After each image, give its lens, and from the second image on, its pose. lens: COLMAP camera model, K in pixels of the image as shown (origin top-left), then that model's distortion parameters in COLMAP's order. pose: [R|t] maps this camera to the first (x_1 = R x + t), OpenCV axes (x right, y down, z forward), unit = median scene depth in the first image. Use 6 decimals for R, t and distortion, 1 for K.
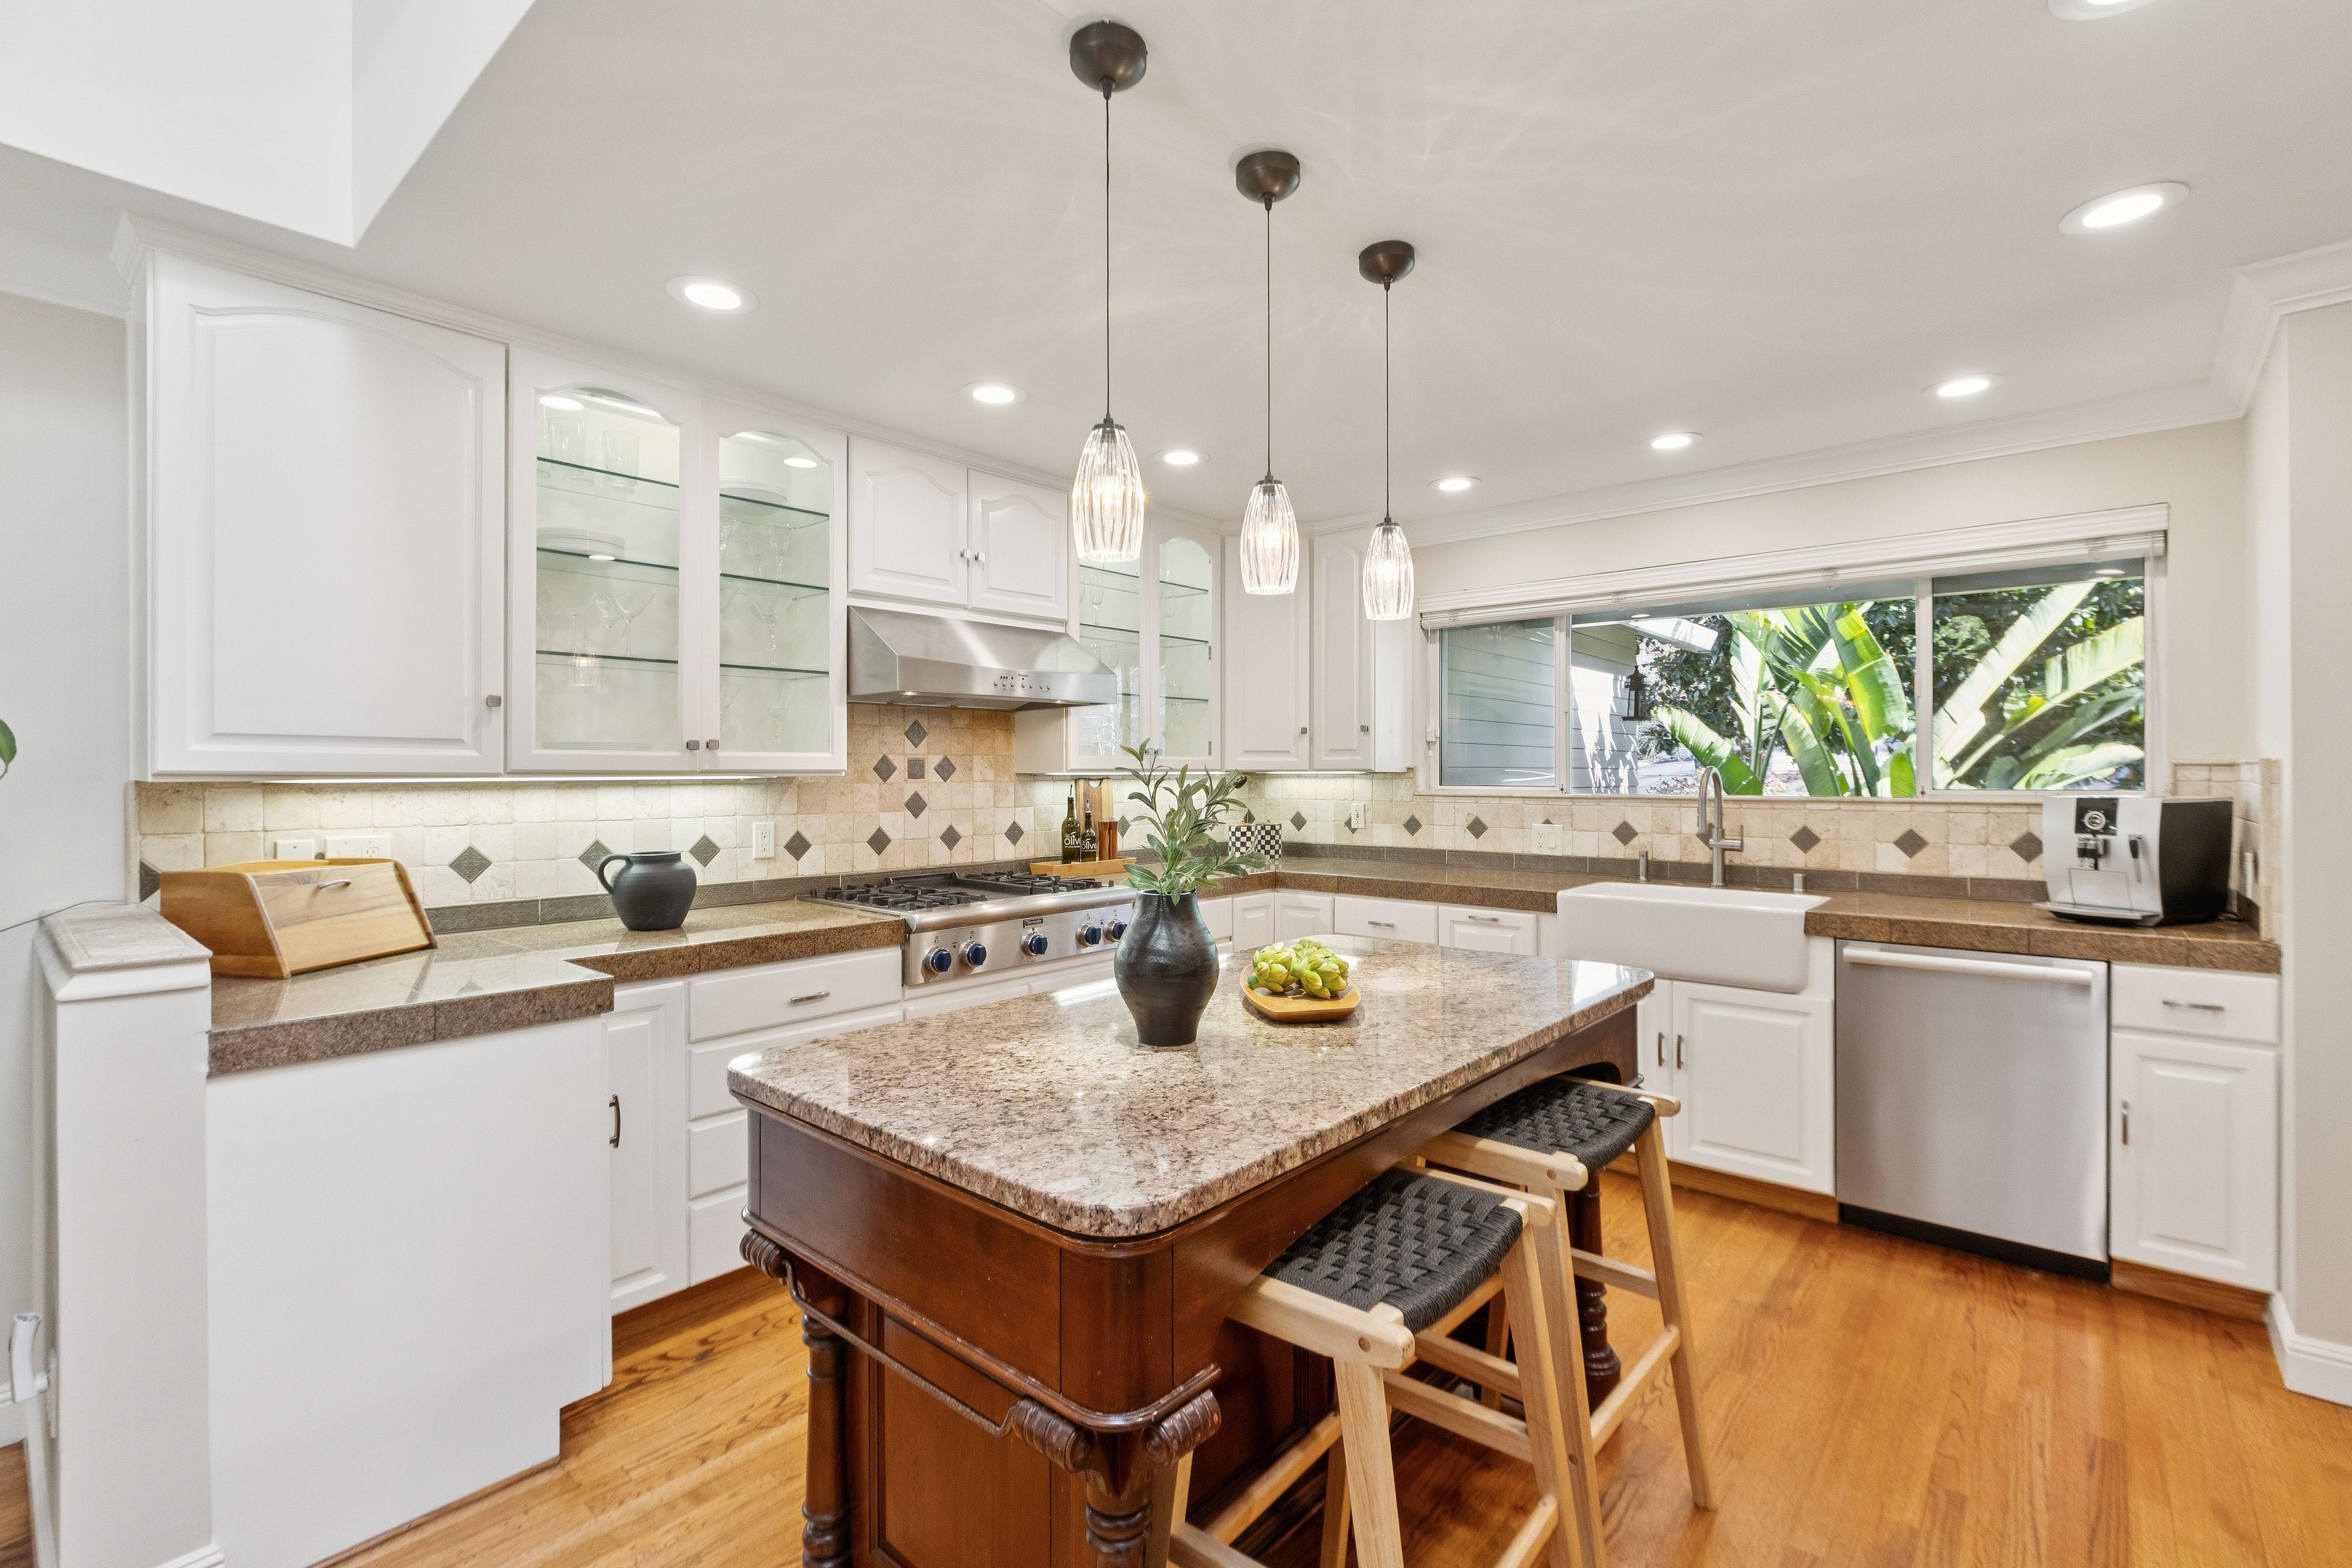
lens RADIAL K [[1048.9, 0, 1184.4], [0, 1048.9, 773.4], [0, 0, 1]] dist [0.002580, -0.001083]
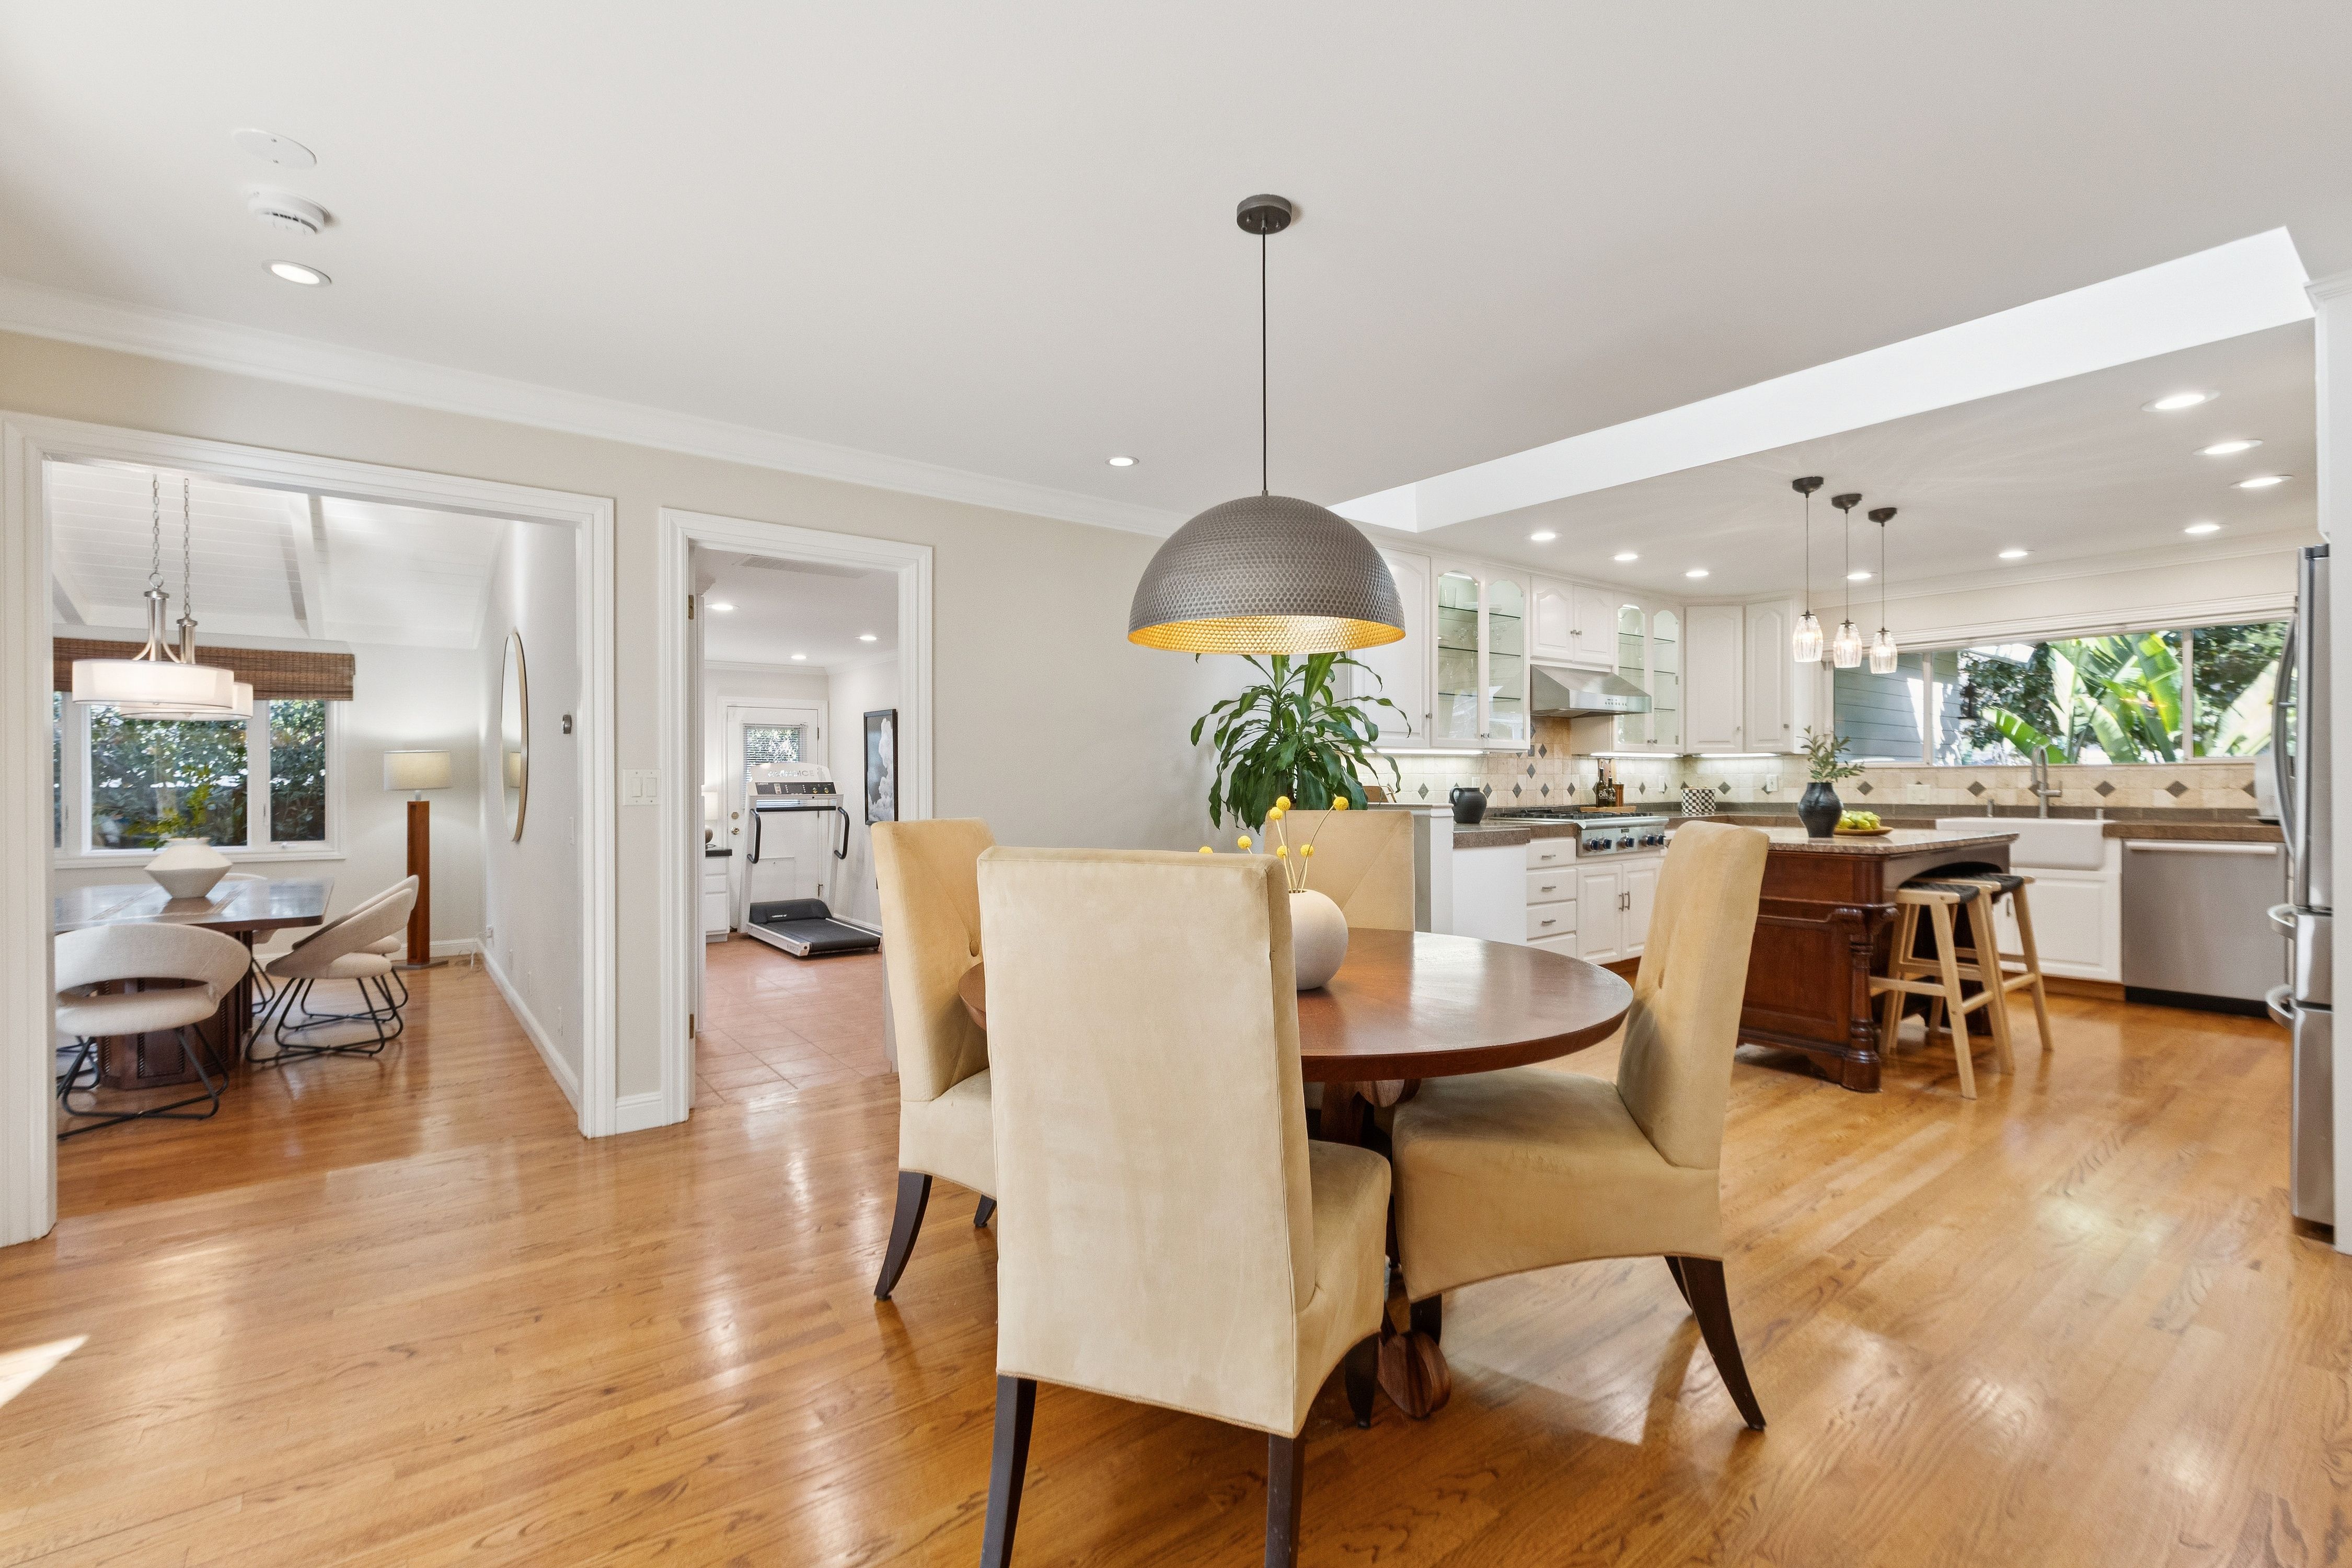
lens RADIAL K [[1048.9, 0, 1182.7], [0, 1048.9, 786.5], [0, 0, 1]] dist [0.002580, -0.001083]
pose [[0.980014, -0.000933, -0.198924, -0.475646], [0.001658, 0.999993, 0.003479, 0.048510], [0.198919, -0.003739, 0.980009, -0.861118]]
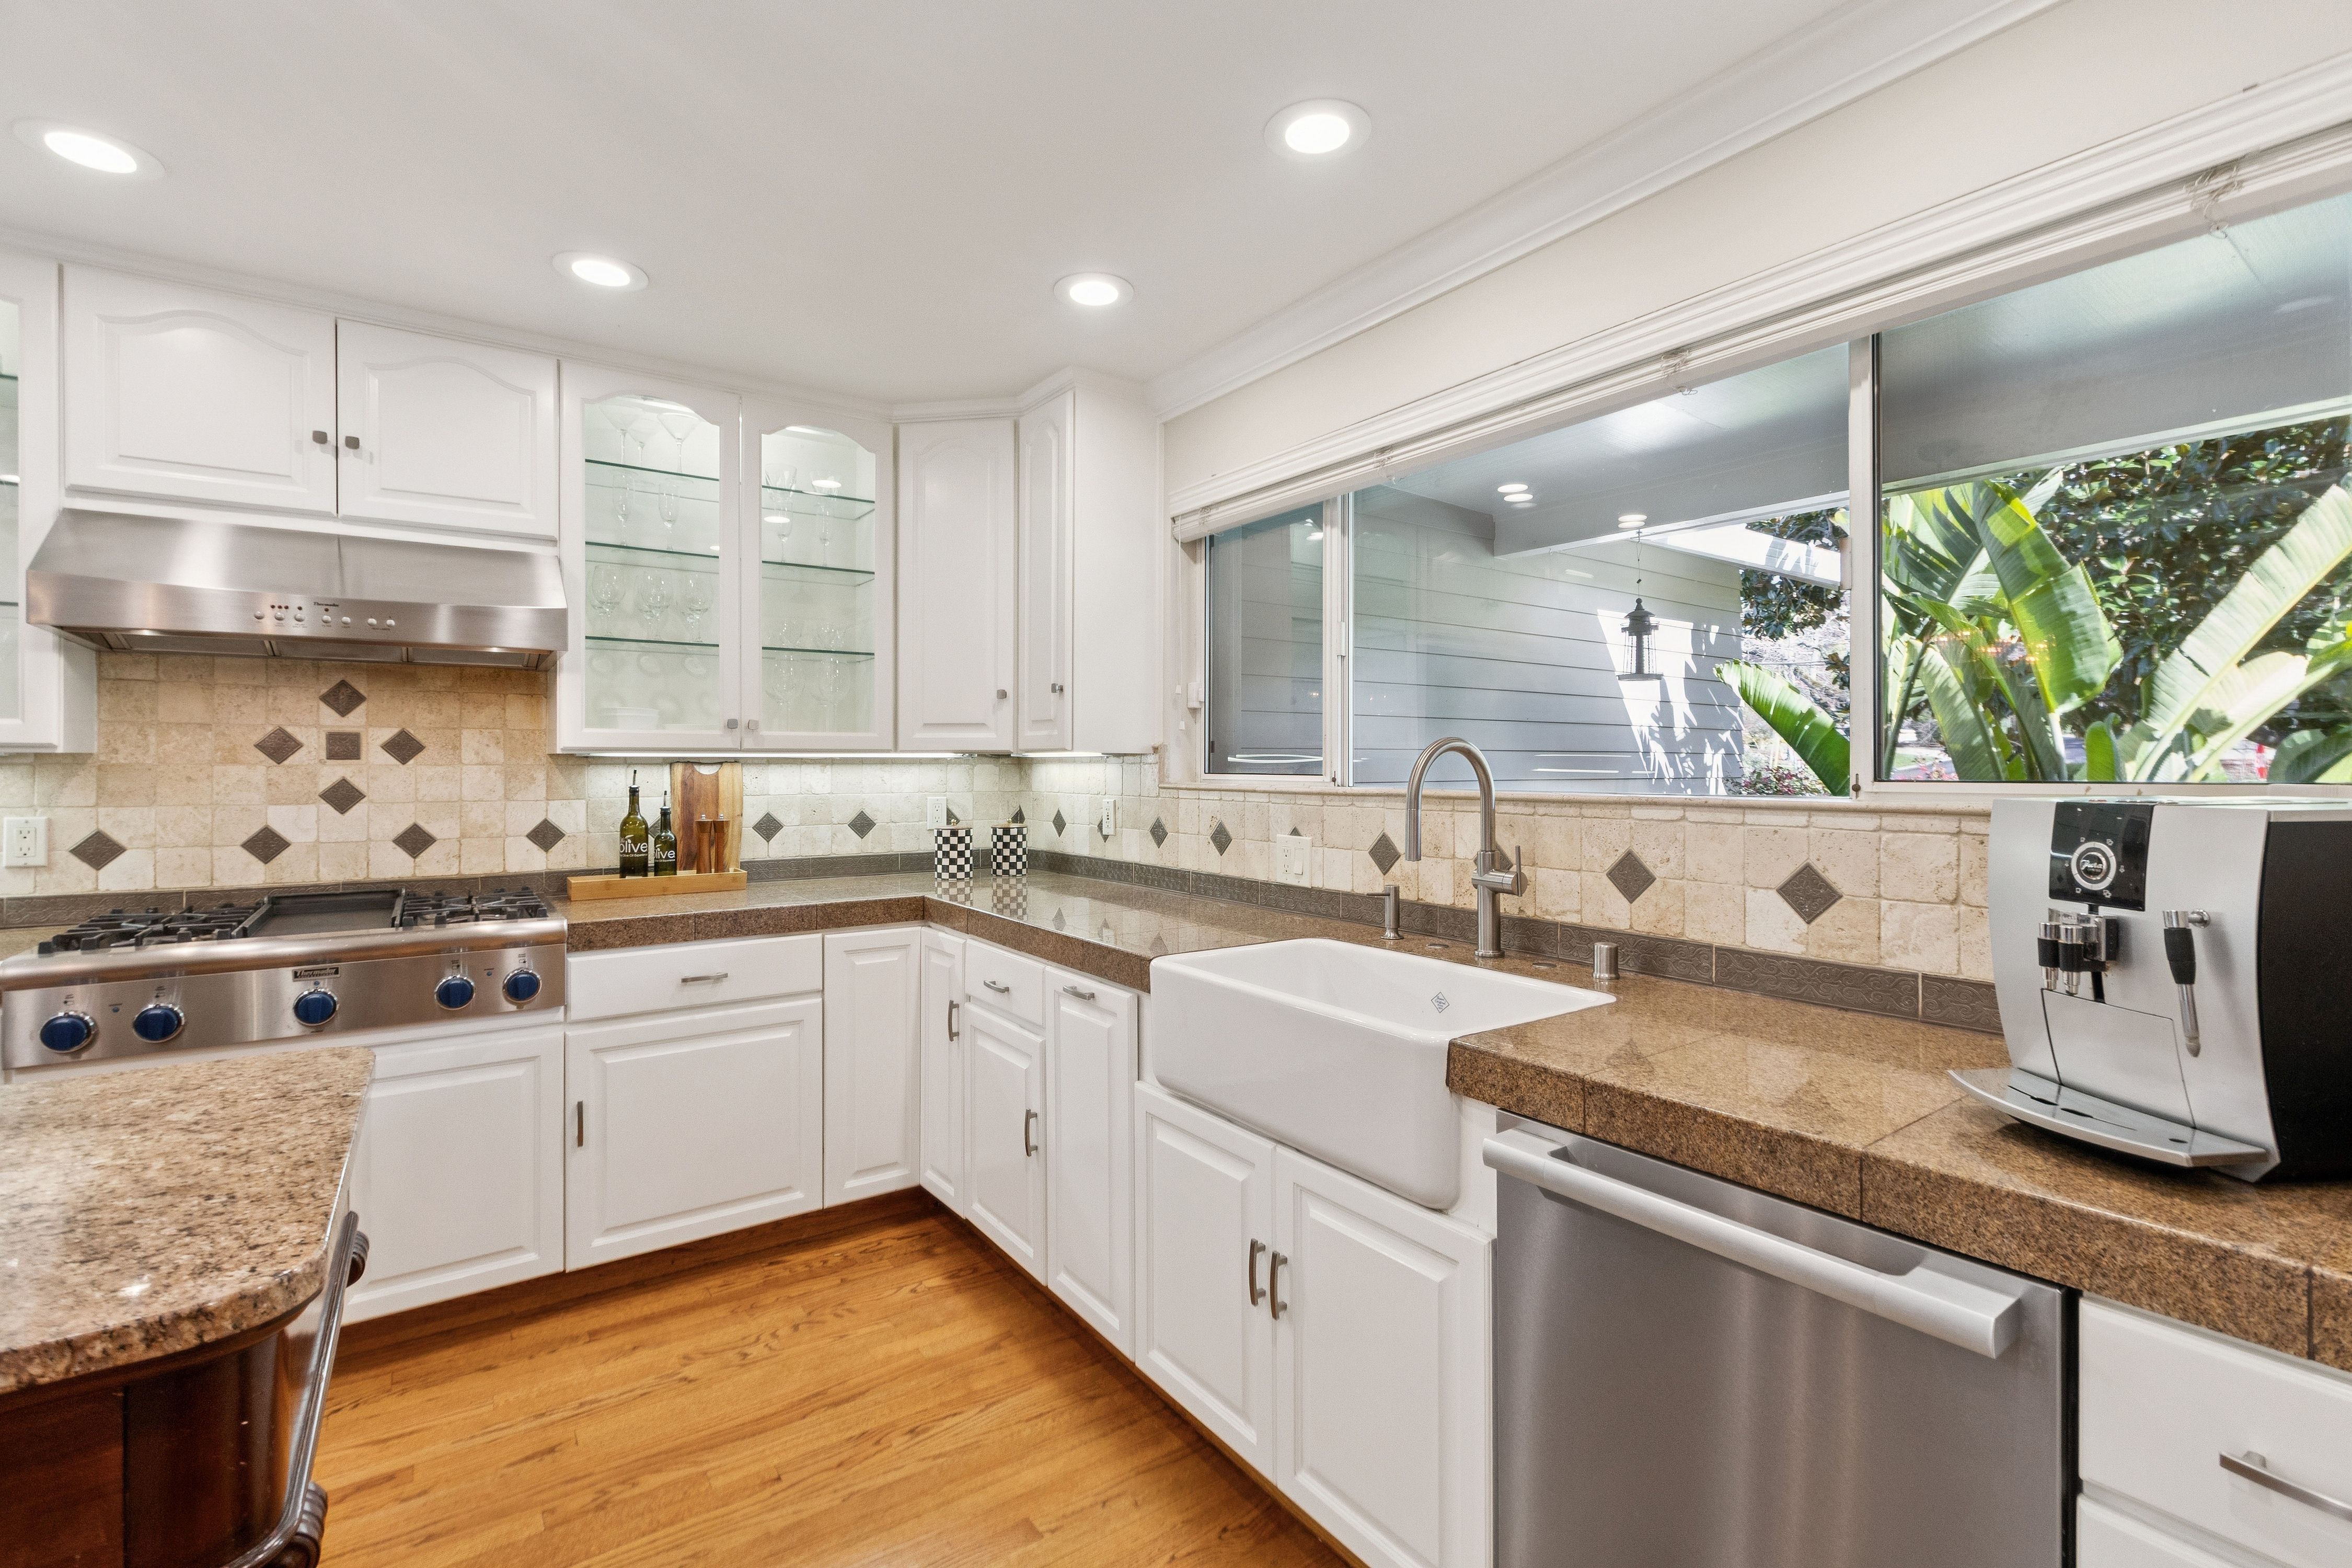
lens RADIAL K [[1048.9, 0, 1180.8], [0, 1048.9, 771.2], [0, 0, 1]] dist [0.002580, -0.001083]
pose [[0.970527, 0.002764, -0.240975, 0.479376], [-0.001730, 0.999988, 0.004506, 0.008575], [0.240985, -0.003956, 0.970521, 0.424750]]
